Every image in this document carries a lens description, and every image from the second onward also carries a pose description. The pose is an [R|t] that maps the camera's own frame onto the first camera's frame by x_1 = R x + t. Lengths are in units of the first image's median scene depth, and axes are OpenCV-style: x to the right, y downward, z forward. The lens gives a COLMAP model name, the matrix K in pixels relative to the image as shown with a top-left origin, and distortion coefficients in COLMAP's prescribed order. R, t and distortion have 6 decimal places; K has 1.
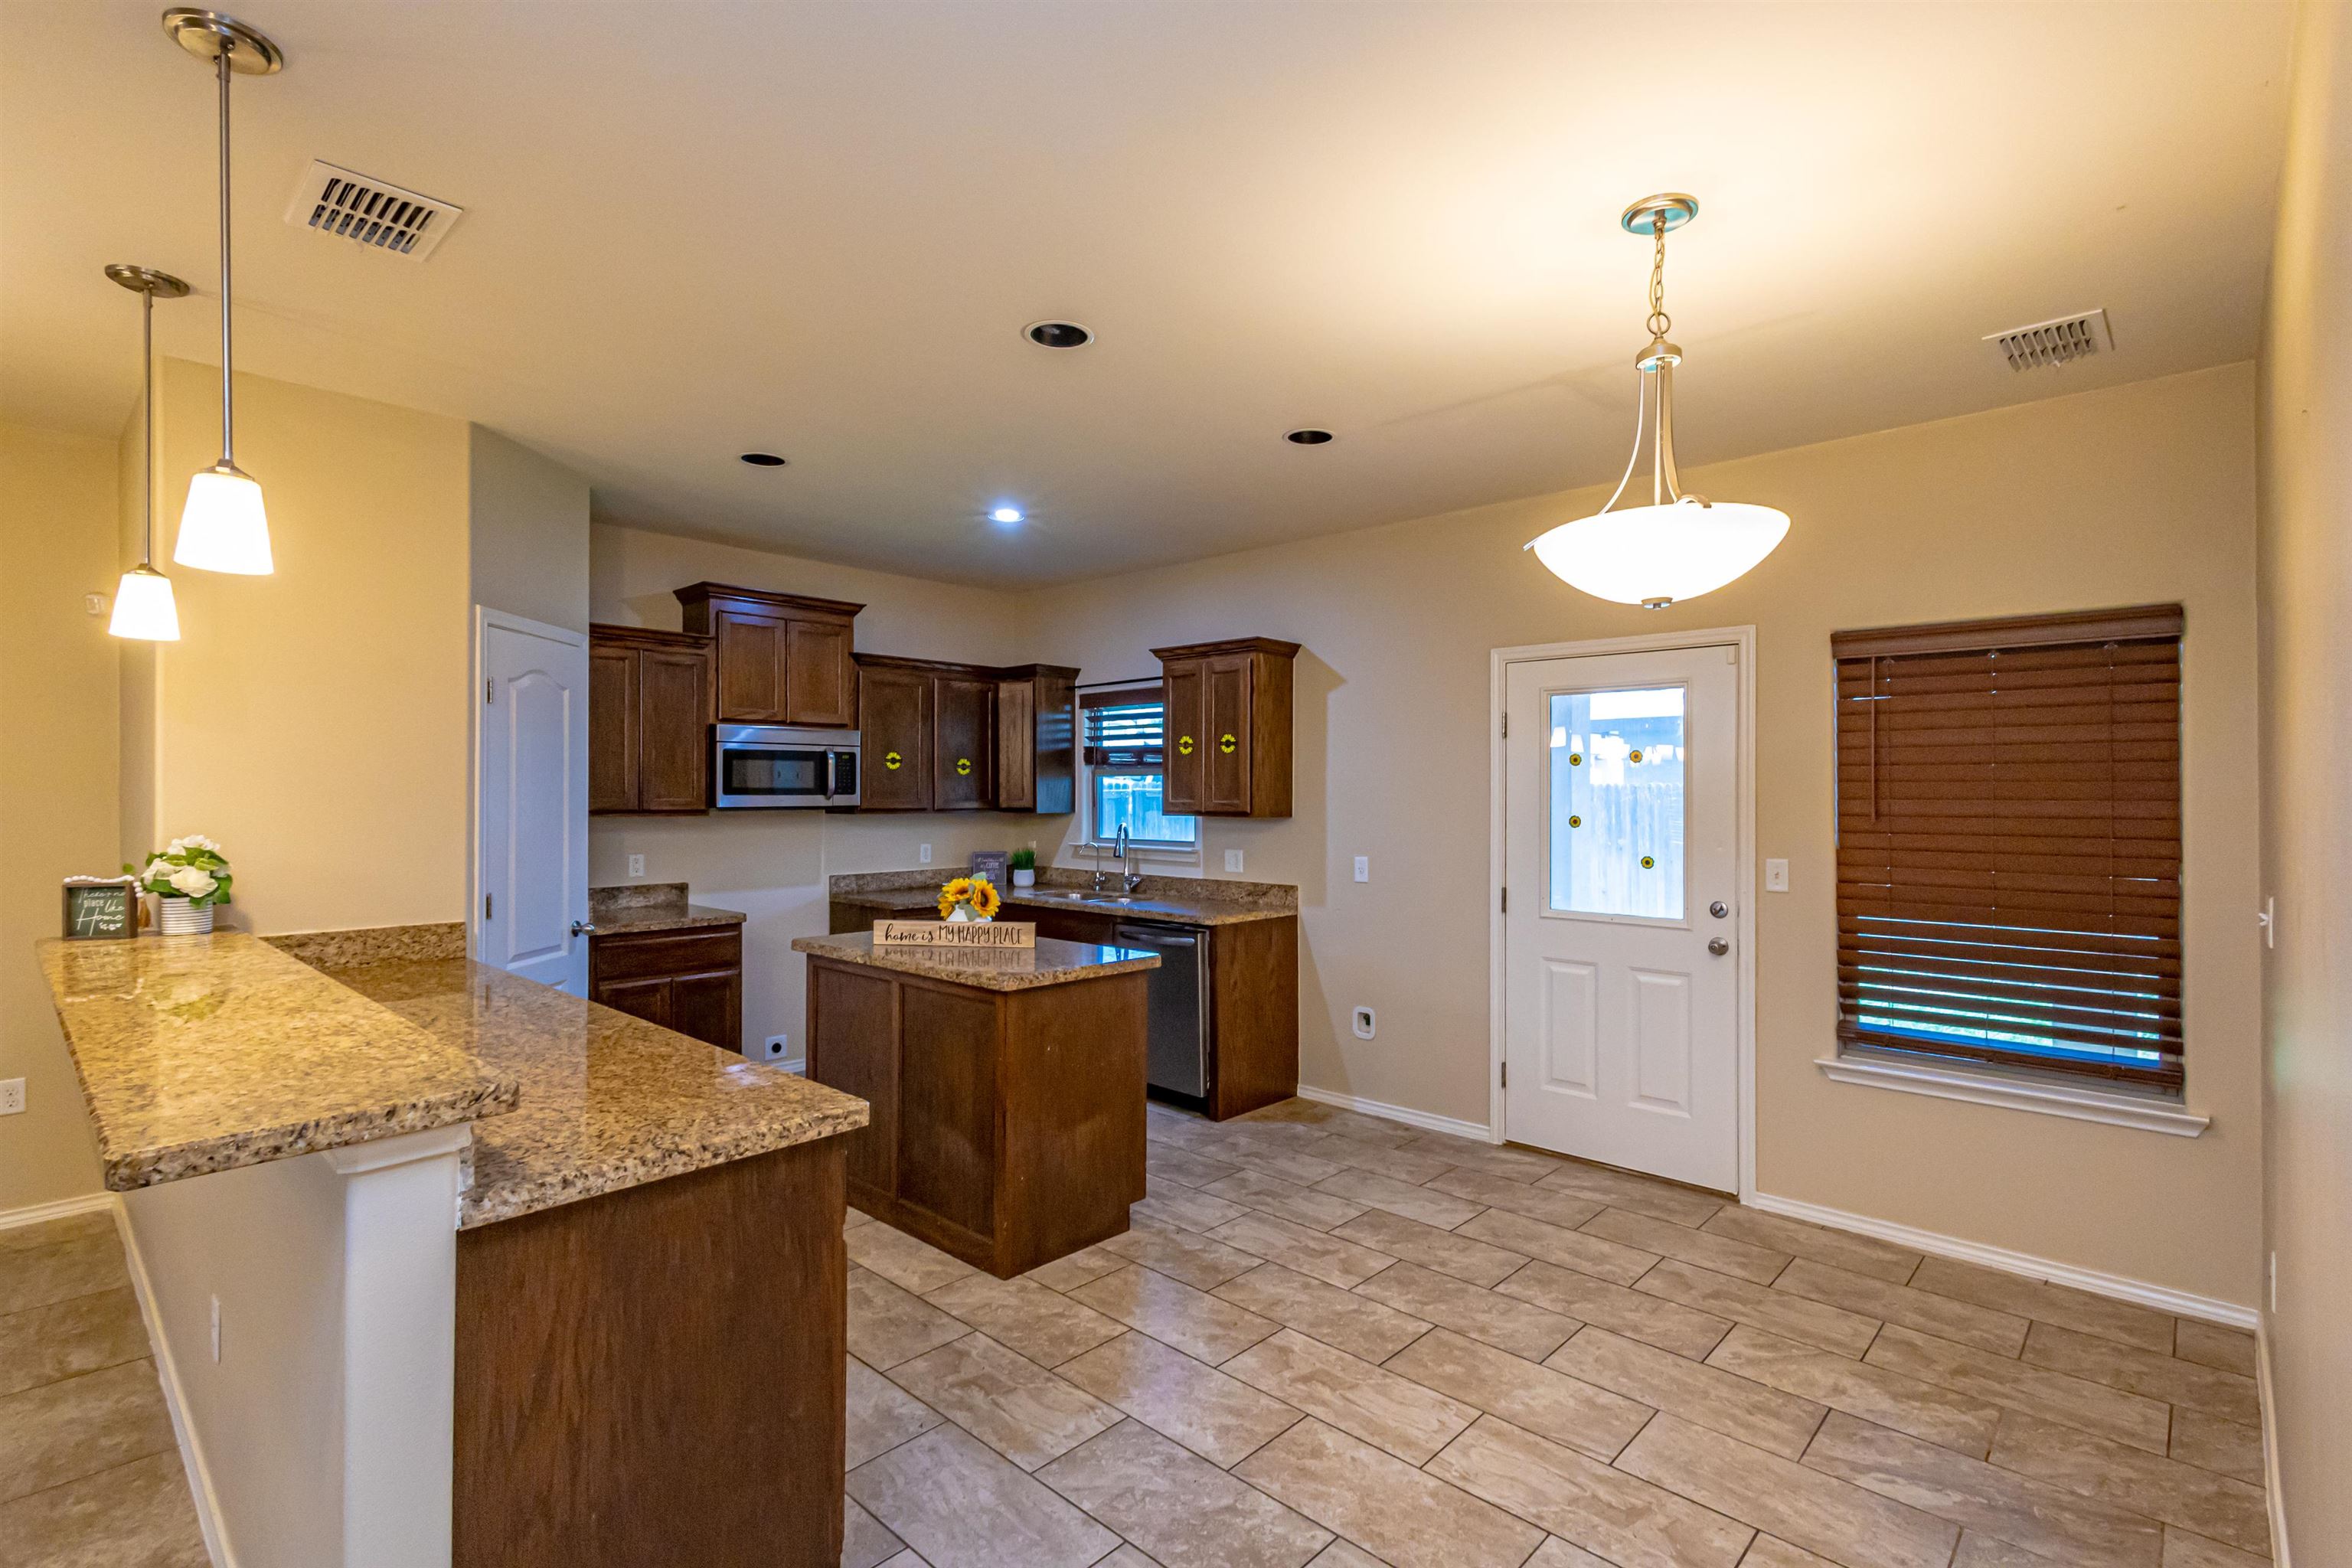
lens RADIAL K [[1074.8, 0, 1179.4], [0, 1074.8, 789.6], [0, 0, 1]] dist [0.008327, -0.002057]
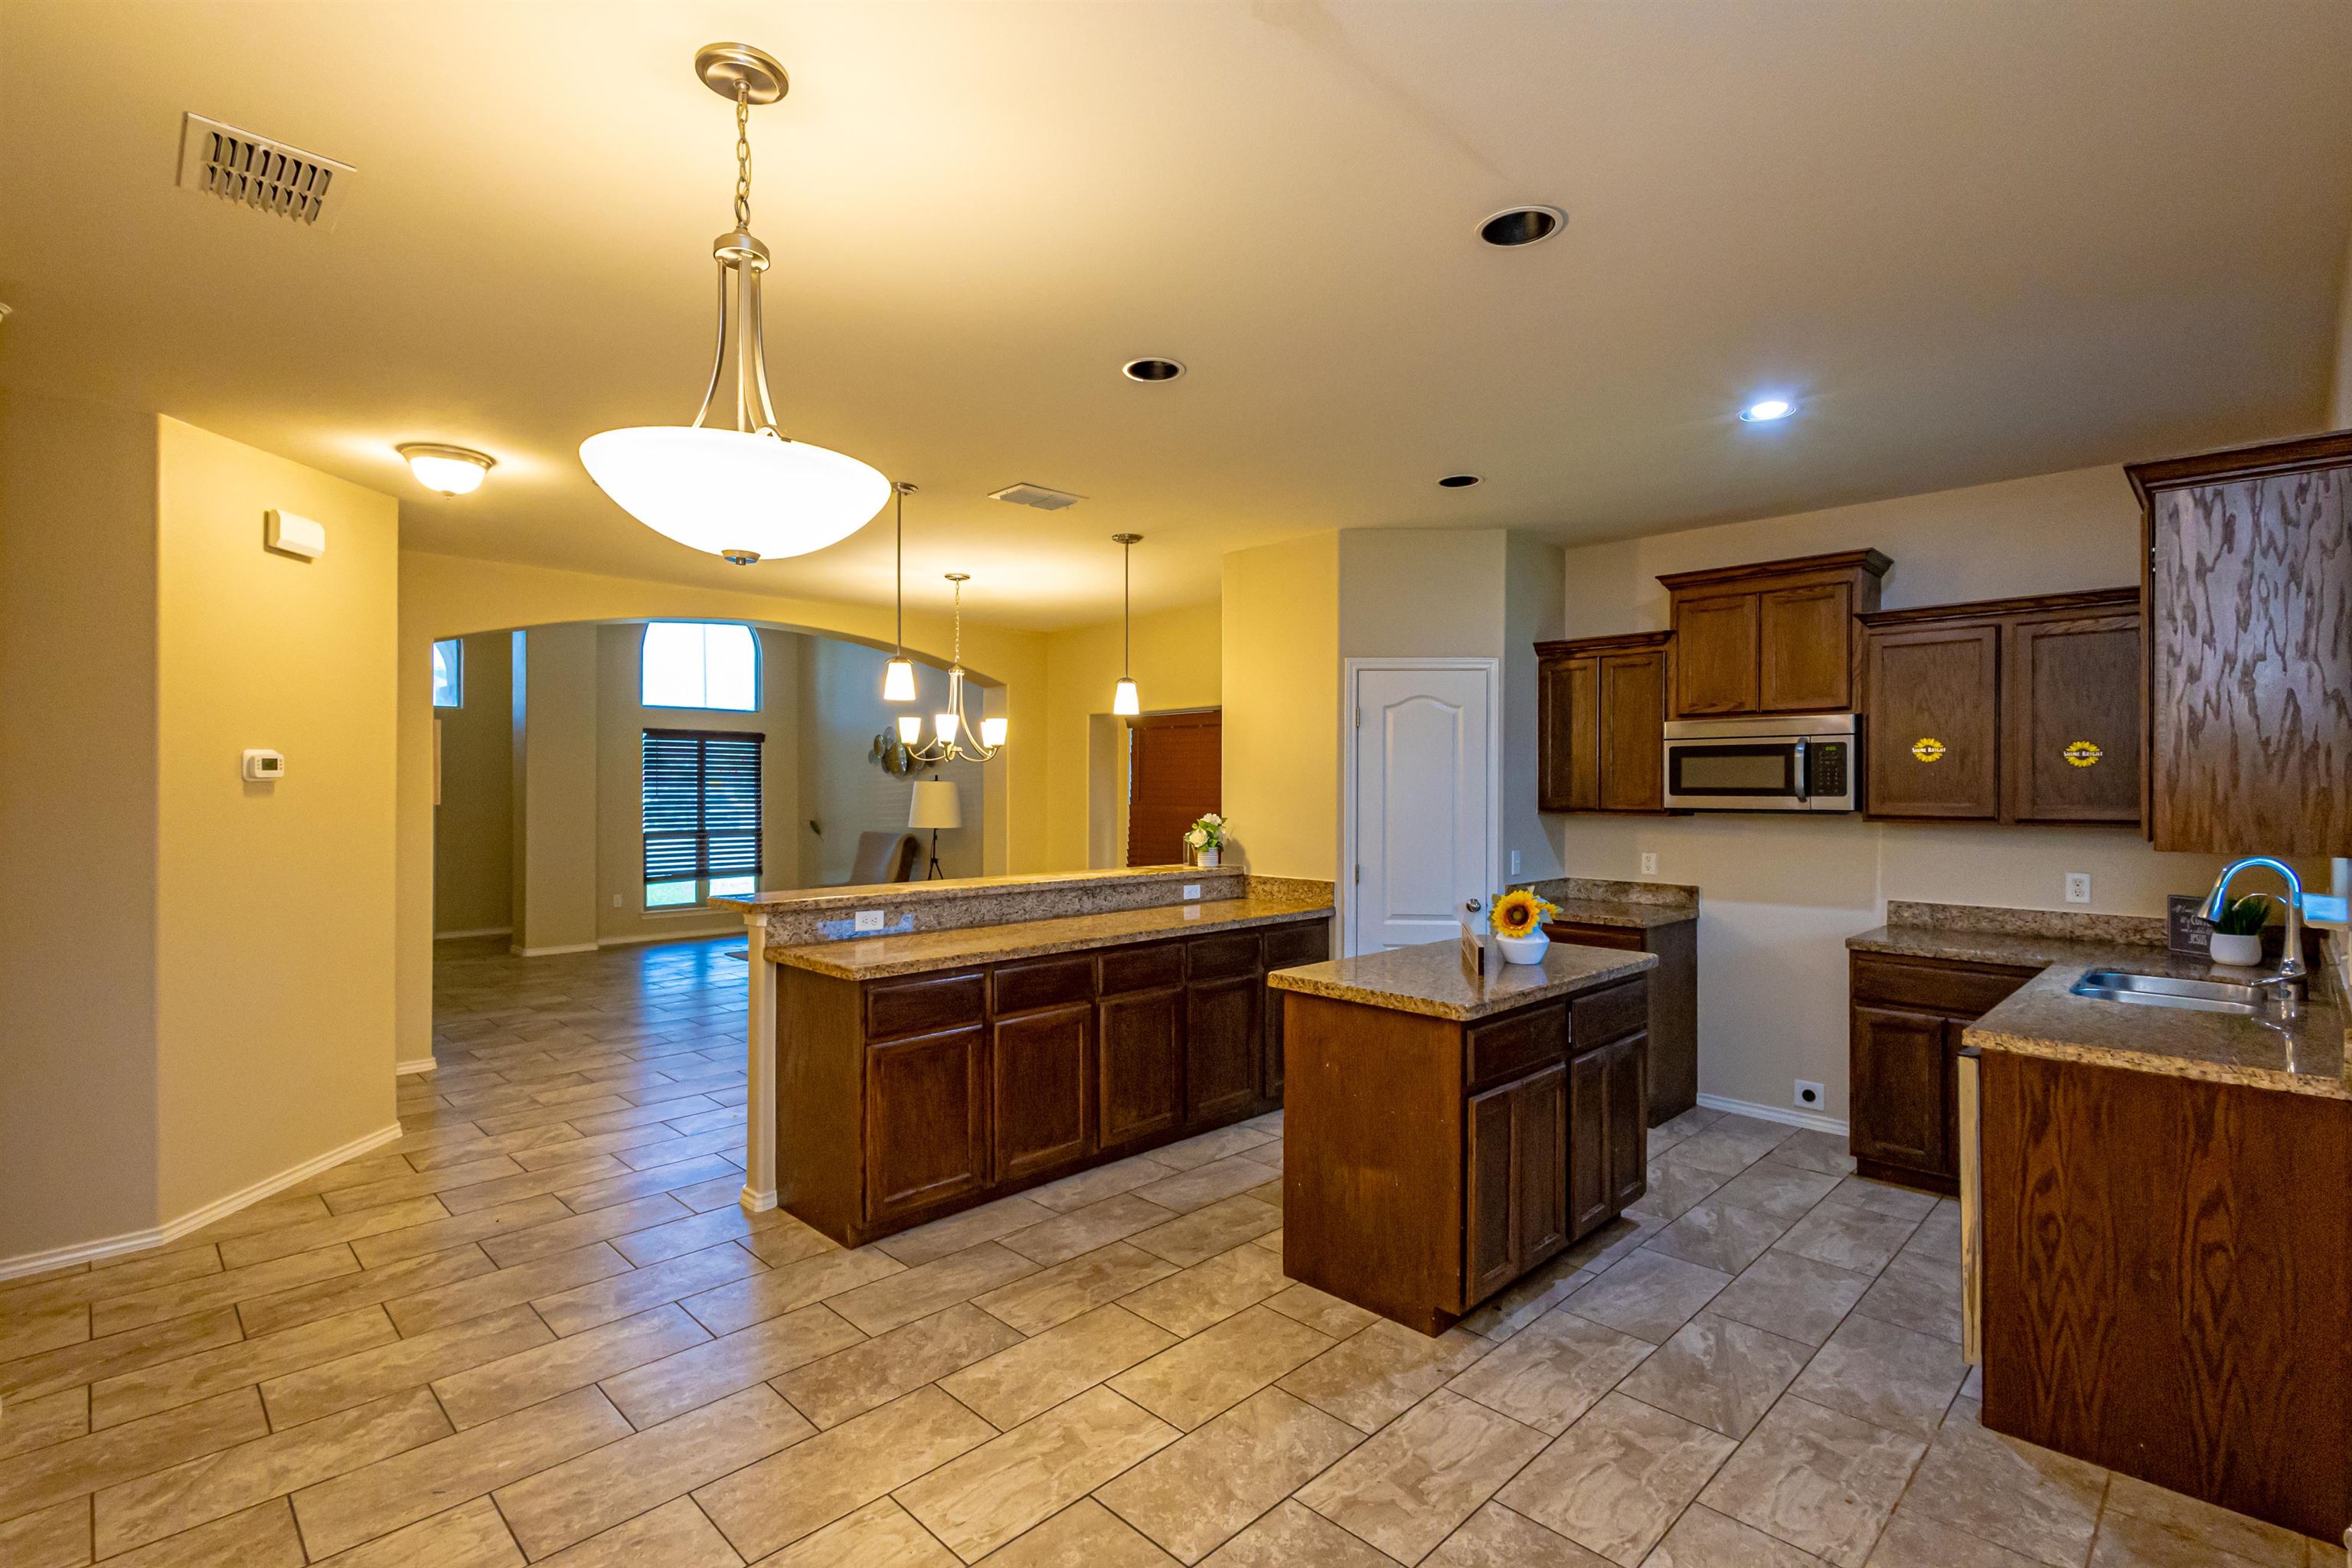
lens RADIAL K [[1074.8, 0, 1179.0], [0, 1074.8, 786.0], [0, 0, 1]] dist [0.008327, -0.002057]
pose [[-0.026017, -0.003443, -0.999656, 0.592928], [-0.000394, 0.999994, -0.003434, 0.000279], [0.999661, 0.000304, -0.026018, 0.645032]]
